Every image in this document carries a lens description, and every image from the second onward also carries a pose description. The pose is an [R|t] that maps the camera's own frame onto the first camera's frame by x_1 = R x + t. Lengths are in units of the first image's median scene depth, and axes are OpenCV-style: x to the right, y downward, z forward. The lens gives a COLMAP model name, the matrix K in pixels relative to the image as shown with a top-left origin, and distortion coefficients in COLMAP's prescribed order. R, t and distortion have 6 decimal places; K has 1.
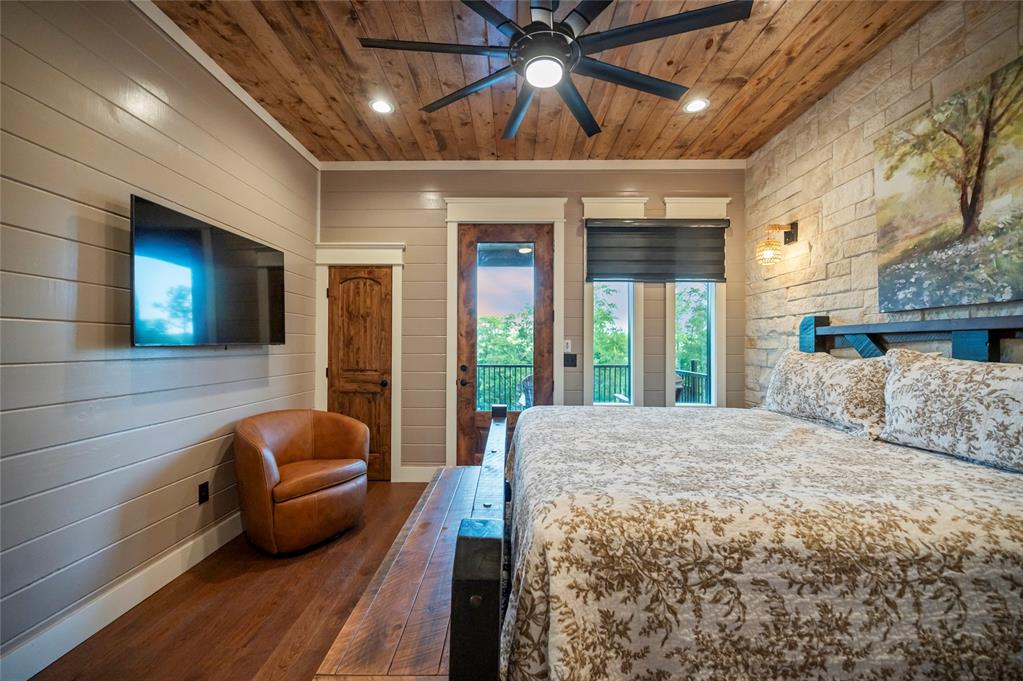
lens RADIAL K [[404.3, 0, 507.8], [0, 404.3, 341.8], [0, 0, 1]] dist [0.000975, -0.000138]
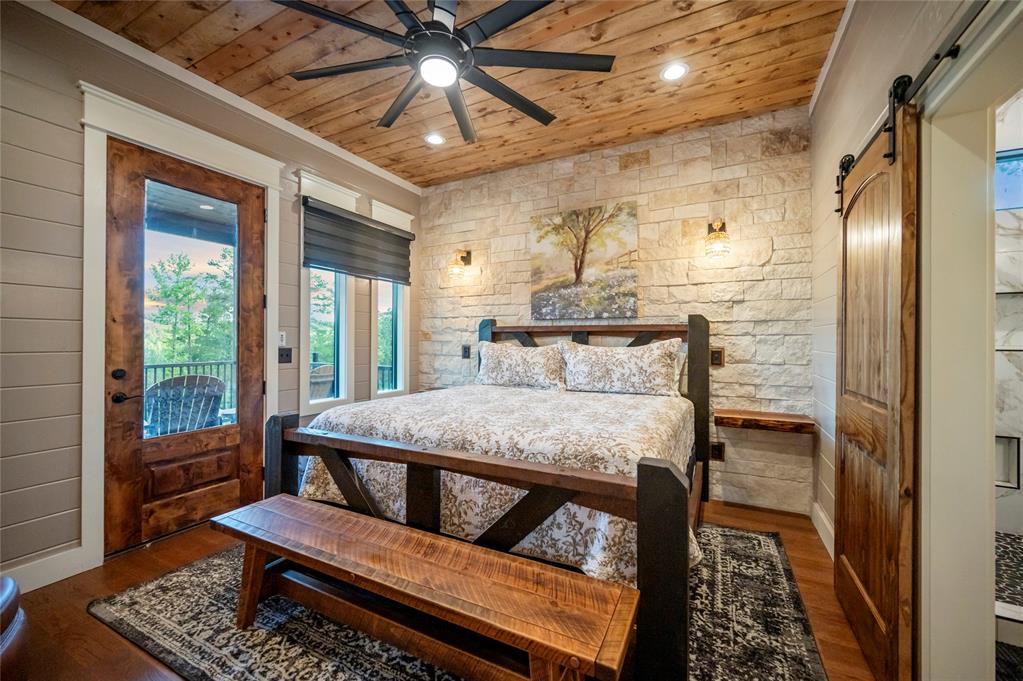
lens RADIAL K [[404.3, 0, 505.6], [0, 404.3, 339.8], [0, 0, 1]] dist [0.000975, -0.000138]
pose [[0.460129, -0.000763, 0.887852, -0.440001], [-0.010460, 0.999926, 0.006280, 0.002802], [-0.887790, -0.012177, 0.460087, 0.218023]]
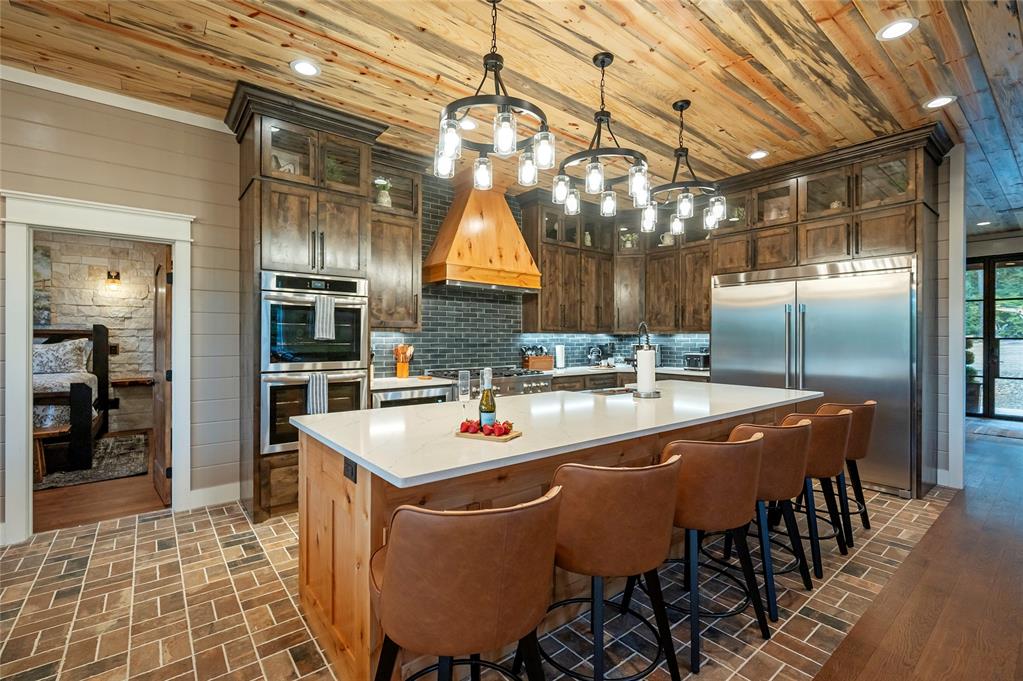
lens RADIAL K [[455.3, 0, 512.2], [0, 455.3, 337.1], [0, 0, 1]] dist [0.002638, 0.000354]
pose [[-0.631447, -0.002286, 0.775415, -1.833468], [-0.010027, 0.999936, -0.005217, -0.012130], [-0.775354, -0.011069, -0.631430, 0.129880]]
